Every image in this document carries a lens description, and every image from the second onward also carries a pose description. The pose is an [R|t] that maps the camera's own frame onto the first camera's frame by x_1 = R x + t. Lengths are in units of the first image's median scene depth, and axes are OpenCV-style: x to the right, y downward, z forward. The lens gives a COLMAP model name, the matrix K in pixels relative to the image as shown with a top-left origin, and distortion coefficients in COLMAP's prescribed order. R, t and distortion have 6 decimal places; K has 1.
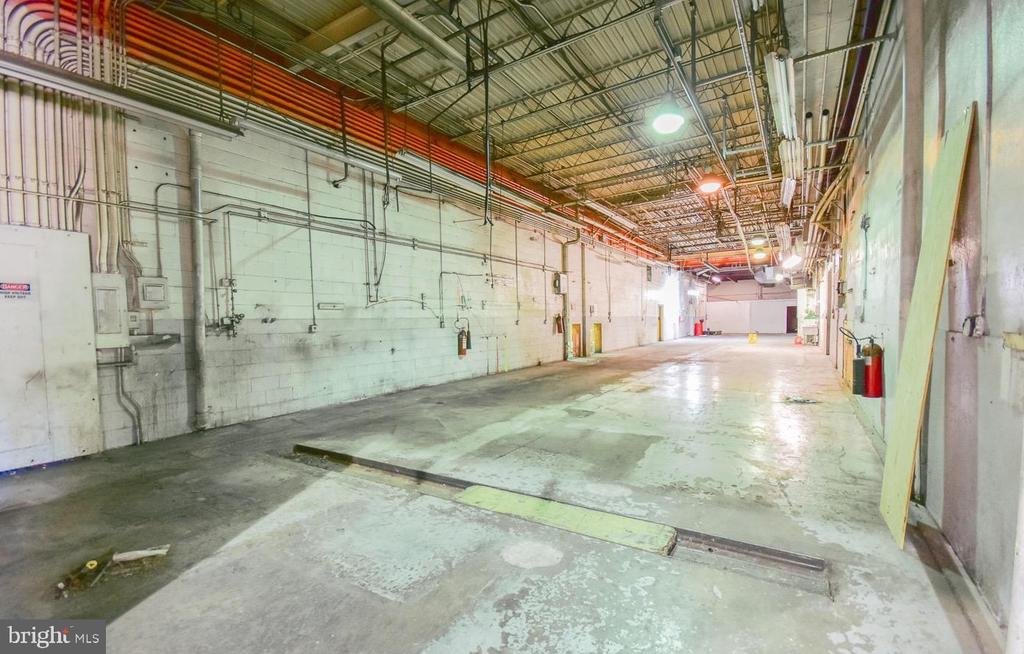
lens RADIAL K [[454.6, 0, 504.0], [0, 454.6, 342.9], [0, 0, 1]] dist [0.000116, 0.000032]
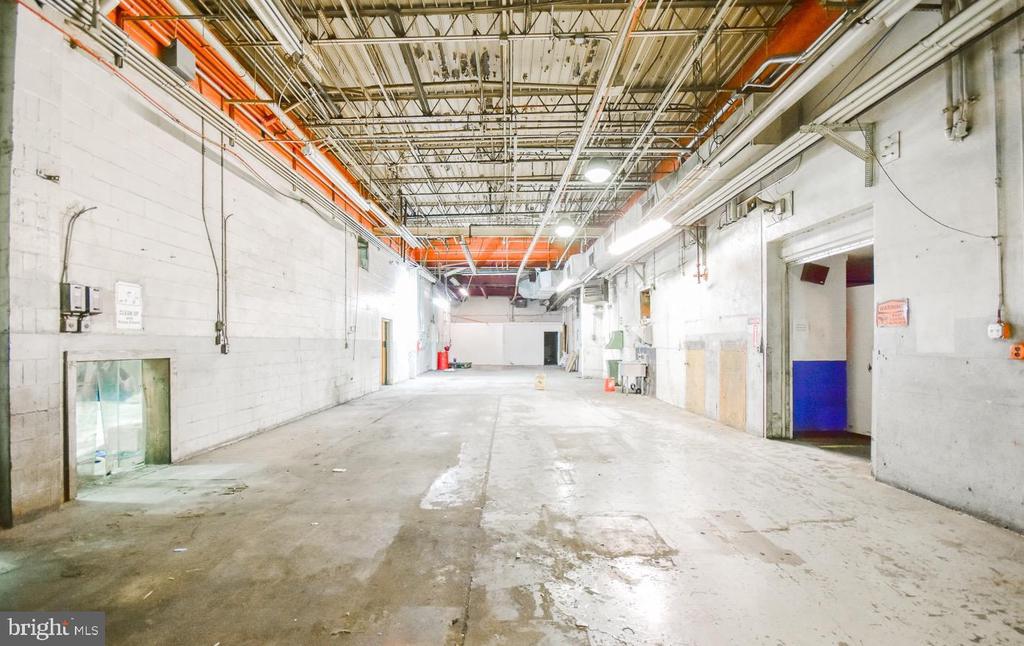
lens RADIAL K [[464.7, 0, 513.7], [0, 464.7, 346.3], [0, 0, 1]] dist [-0.001049, -0.007956]
pose [[0.833431, 0.013246, 0.552464, 0.930823], [0.012950, 0.998970, -0.043486, -0.142606], [-0.552471, 0.043397, 0.832402, 2.574197]]
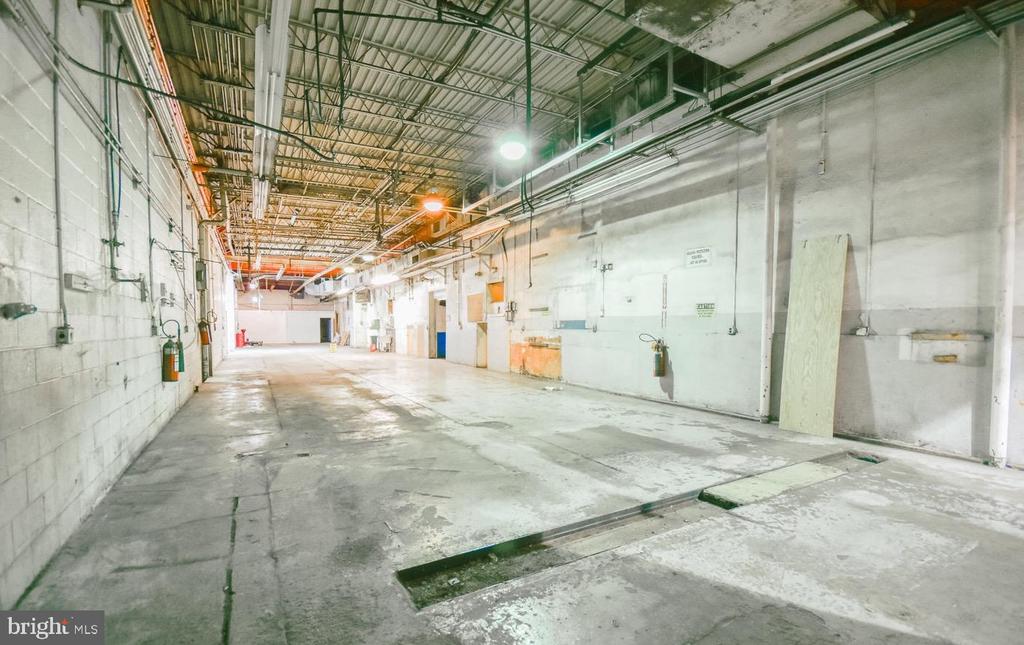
lens RADIAL K [[458.2, 0, 508.0], [0, 458.2, 342.7], [0, 0, 1]] dist [0.015578, -0.015584]
pose [[0.464565, -0.015041, 0.885411, -0.974843], [0.036990, 0.999313, -0.002432, -0.018373], [-0.884766, 0.033881, 0.464802, 0.770894]]
